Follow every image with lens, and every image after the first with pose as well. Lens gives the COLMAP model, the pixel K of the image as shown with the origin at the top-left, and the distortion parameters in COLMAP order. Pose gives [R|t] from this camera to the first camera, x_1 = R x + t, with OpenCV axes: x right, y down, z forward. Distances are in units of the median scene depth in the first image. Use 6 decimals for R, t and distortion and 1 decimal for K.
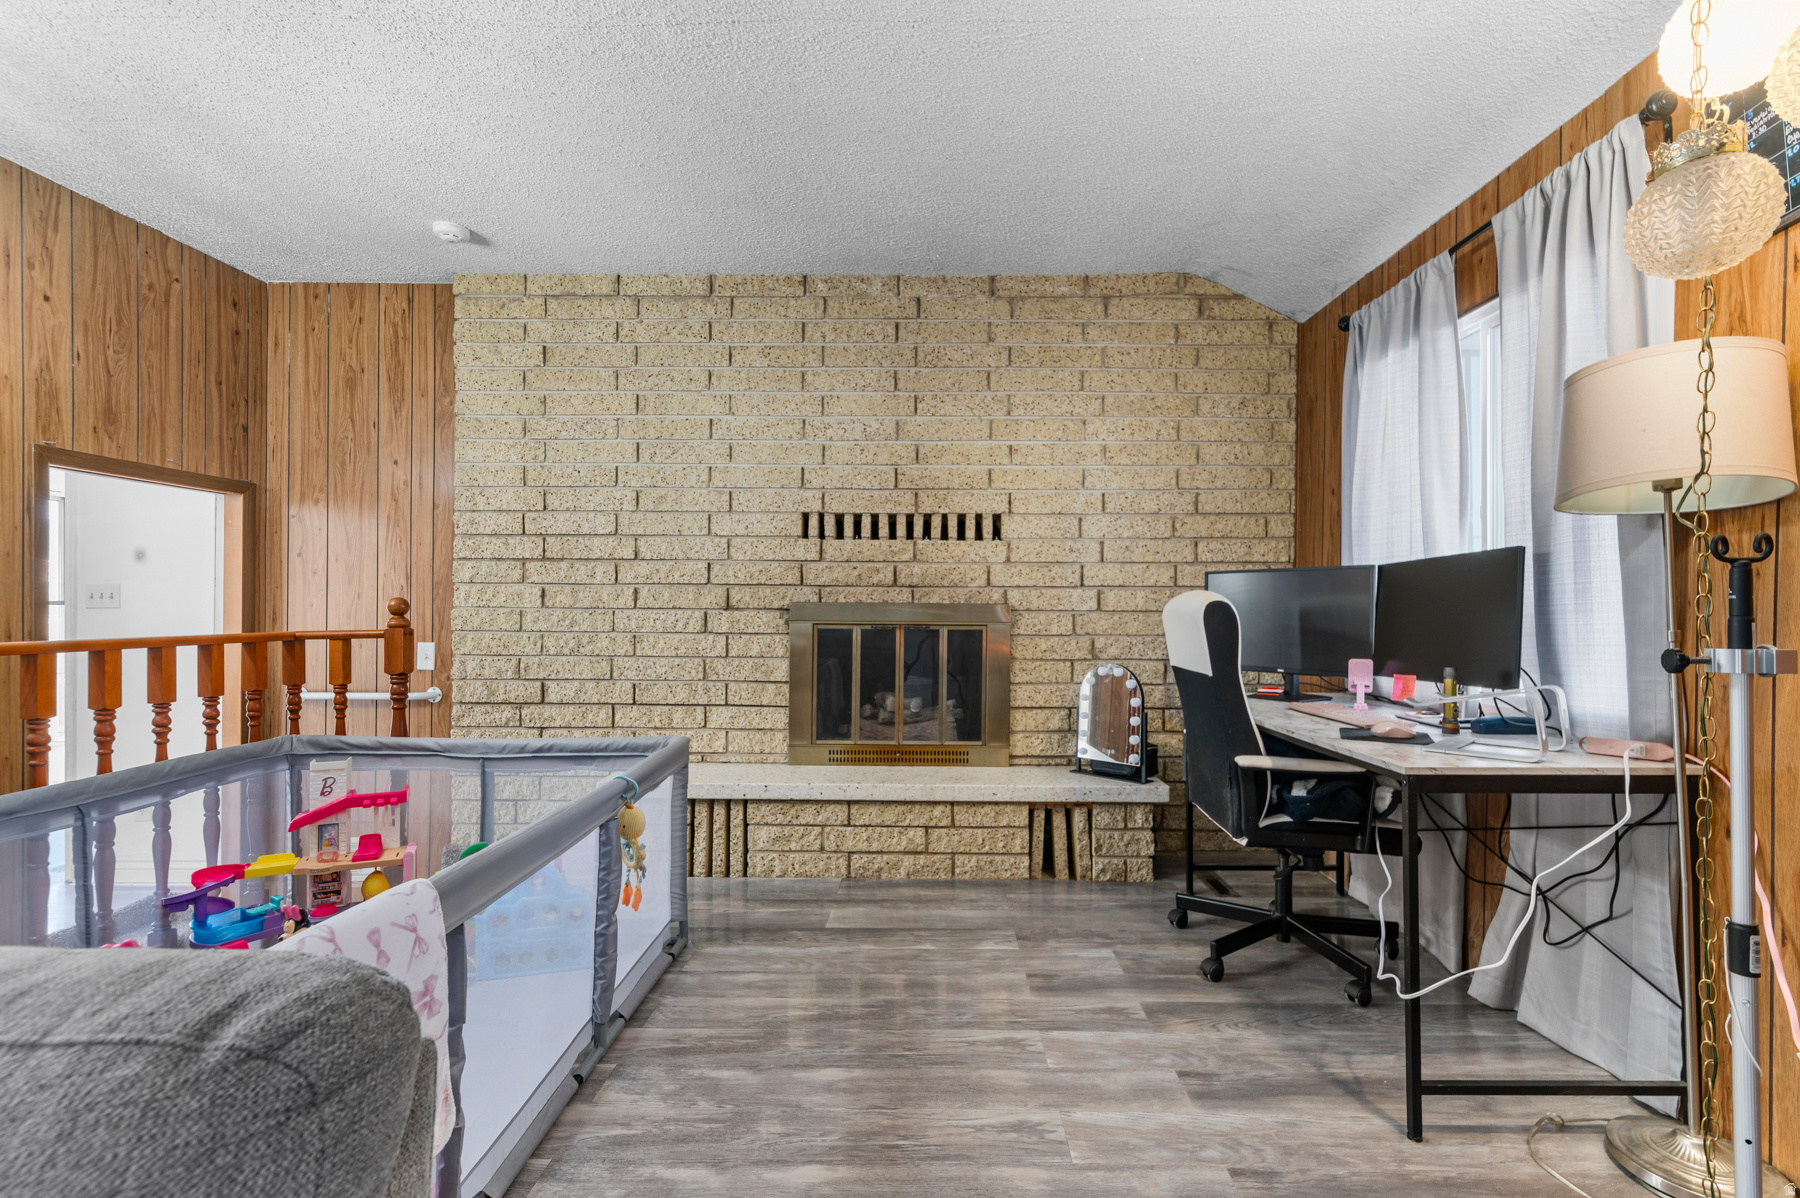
lens RADIAL K [[799.7, 0, 933.9], [0, 799.7, 611.4], [0, 0, 1]] dist [0.001141, 0.000167]
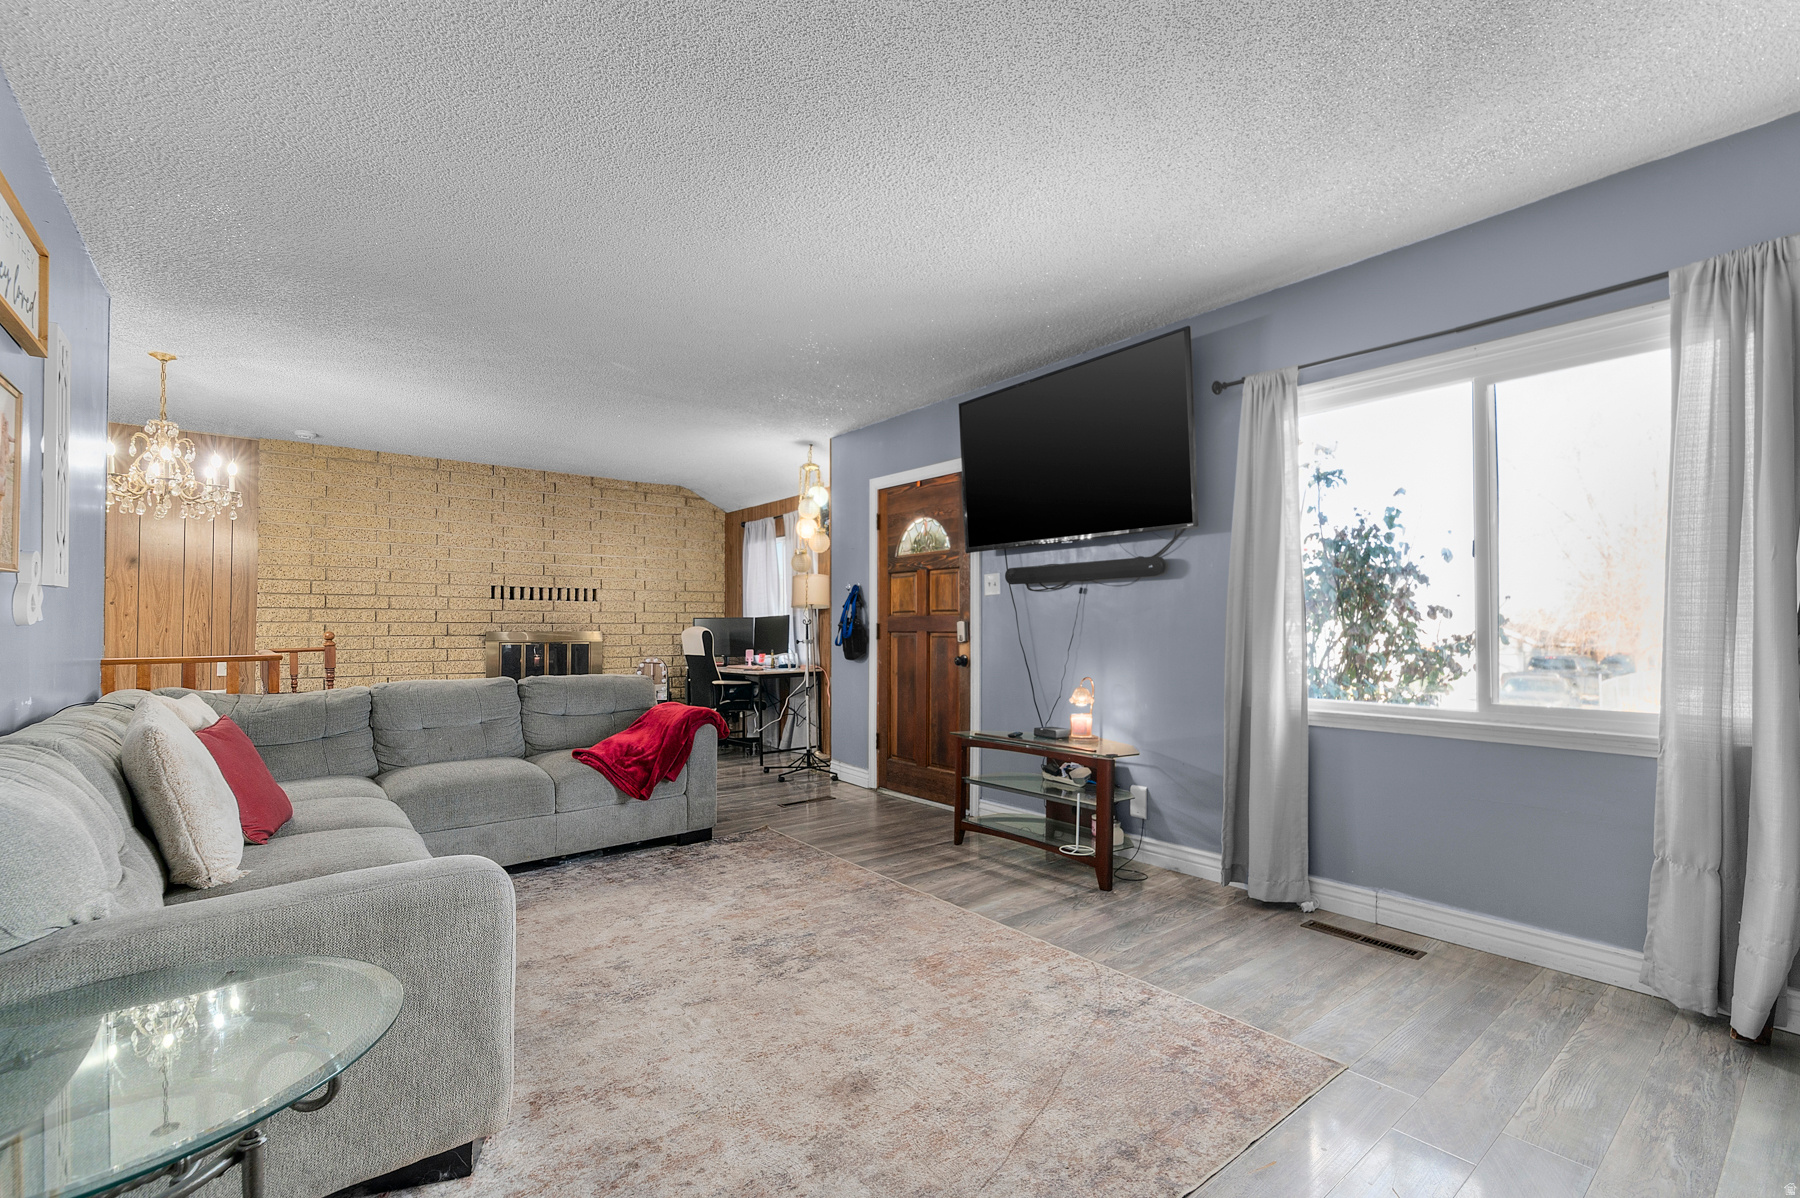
lens RADIAL K [[780.6, 0, 900.9], [0, 780.6, 630.9], [0, 0, 1]] dist [0.000332, 0.000054]
pose [[0.783660, -0.009447, 0.621118, -0.571207], [0.010227, 0.999945, 0.002305, -0.007283], [-0.621105, 0.004546, 0.783714, -1.122273]]
